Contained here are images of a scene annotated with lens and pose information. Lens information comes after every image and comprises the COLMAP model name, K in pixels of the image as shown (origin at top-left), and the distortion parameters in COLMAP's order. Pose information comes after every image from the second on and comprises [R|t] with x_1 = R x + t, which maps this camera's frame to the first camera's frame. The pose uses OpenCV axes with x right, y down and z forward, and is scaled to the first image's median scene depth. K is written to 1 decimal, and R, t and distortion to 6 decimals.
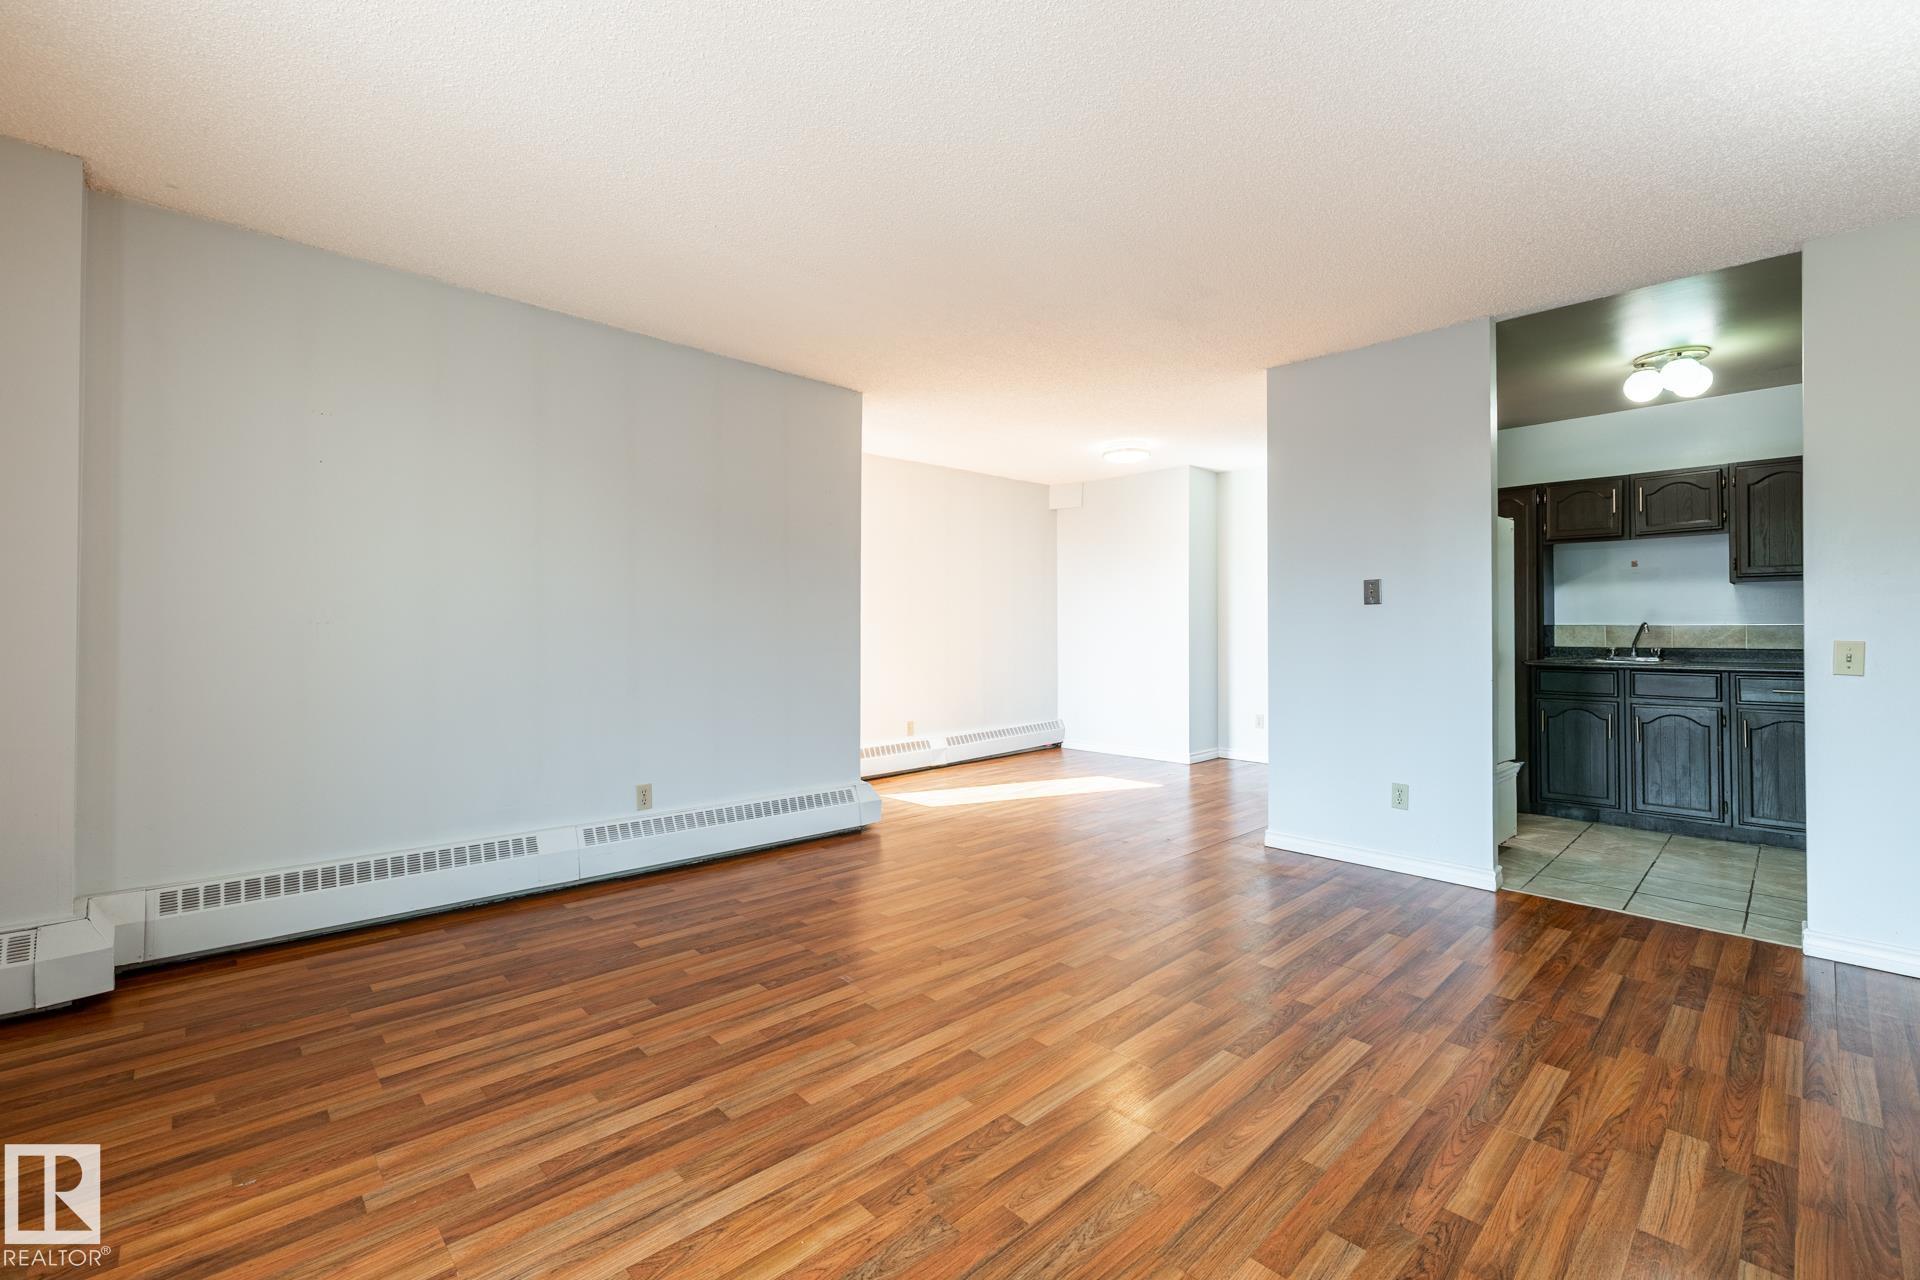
lens RADIAL K [[824.5, 0, 952.6], [0, 824.5, 598.0], [0, 0, 1]] dist [0.003574, 0.000405]
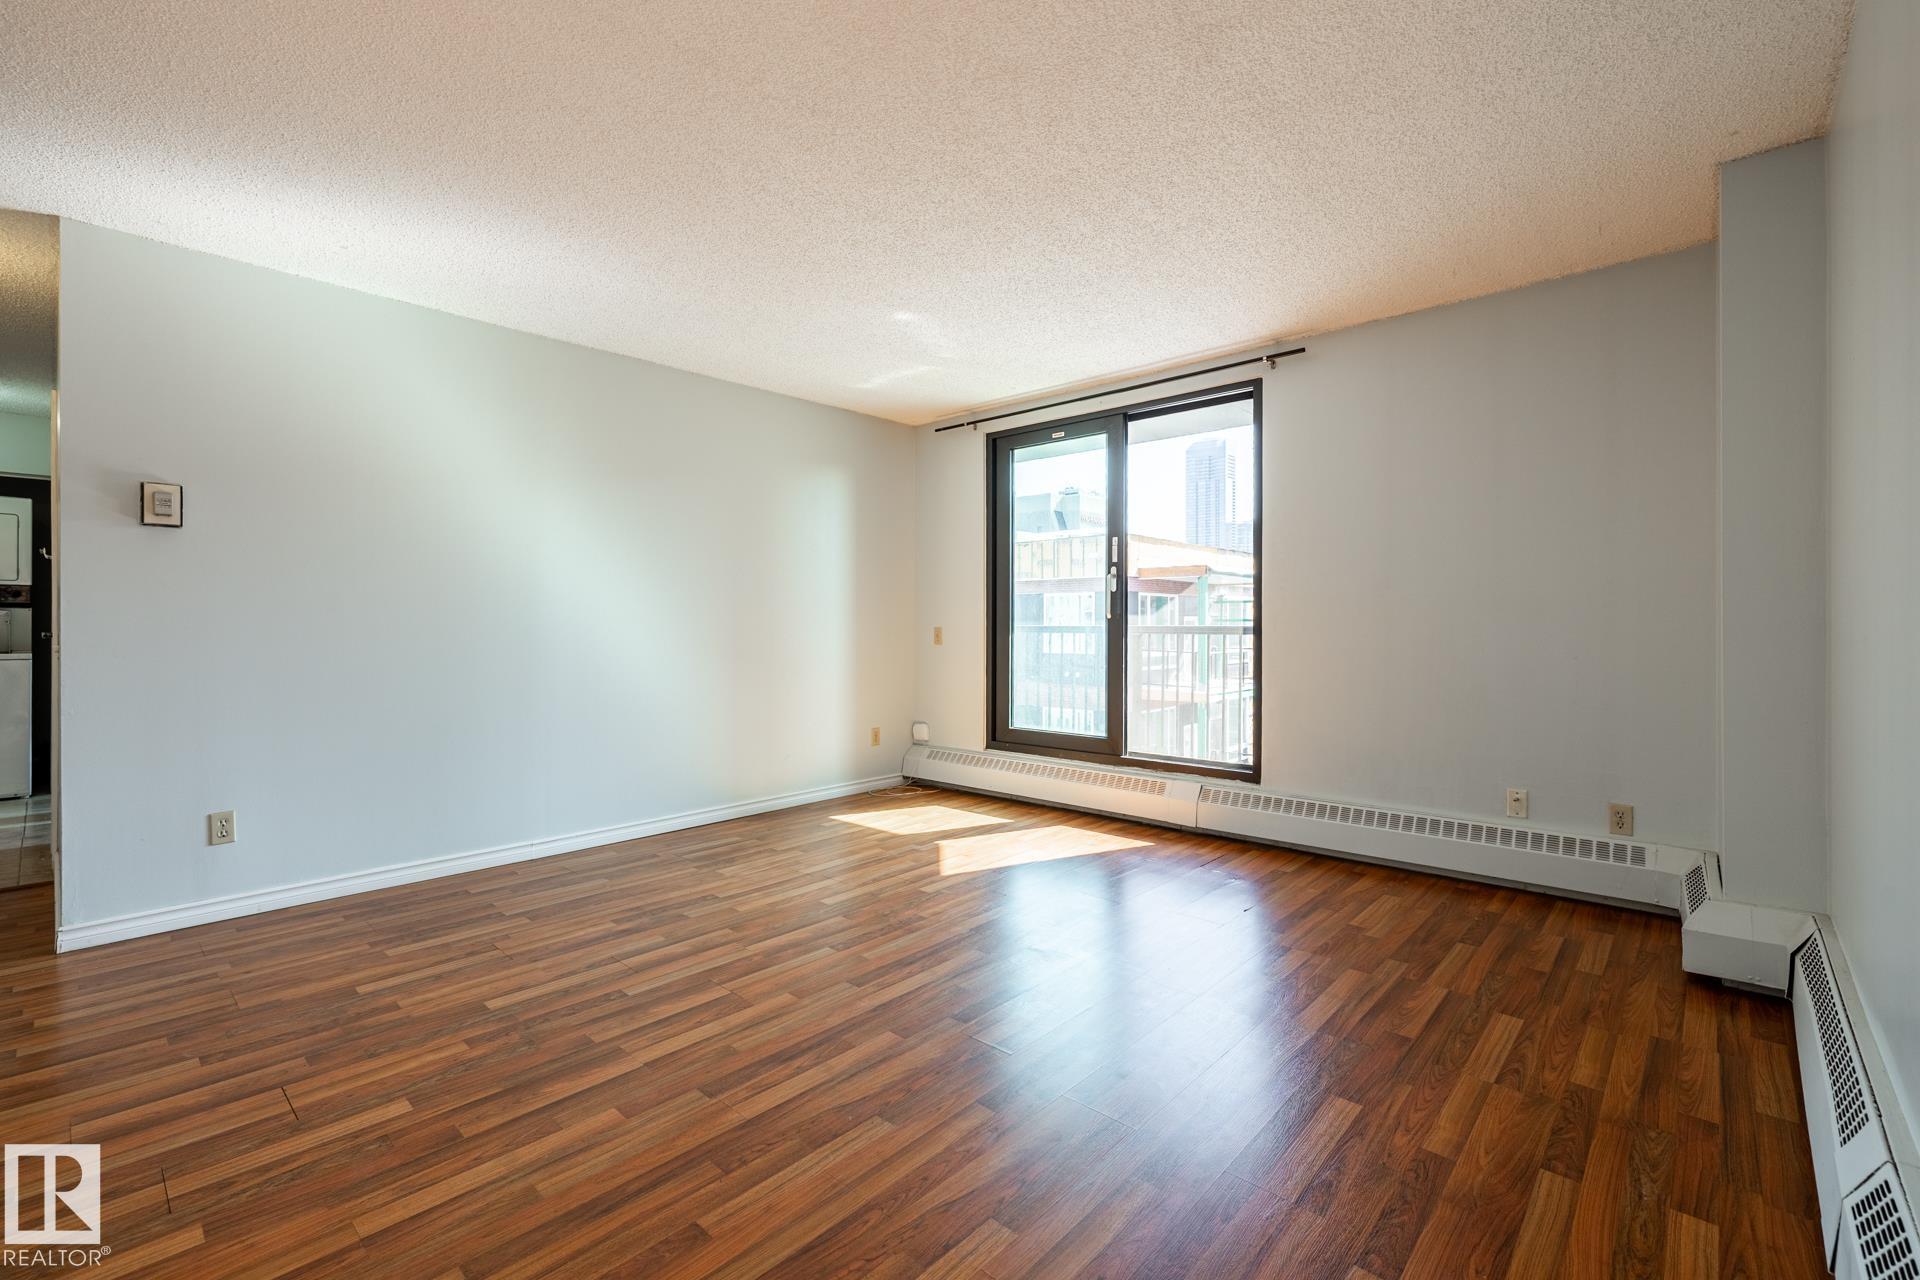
lens RADIAL K [[824.5, 0, 952.6], [0, 824.5, 598.0], [0, 0, 1]] dist [0.003574, 0.000405]
pose [[-0.997620, -0.007662, -0.068527, -0.028713], [-0.002633, 0.997316, -0.073174, 0.099599], [0.068904, -0.072819, -0.994962, 2.347642]]
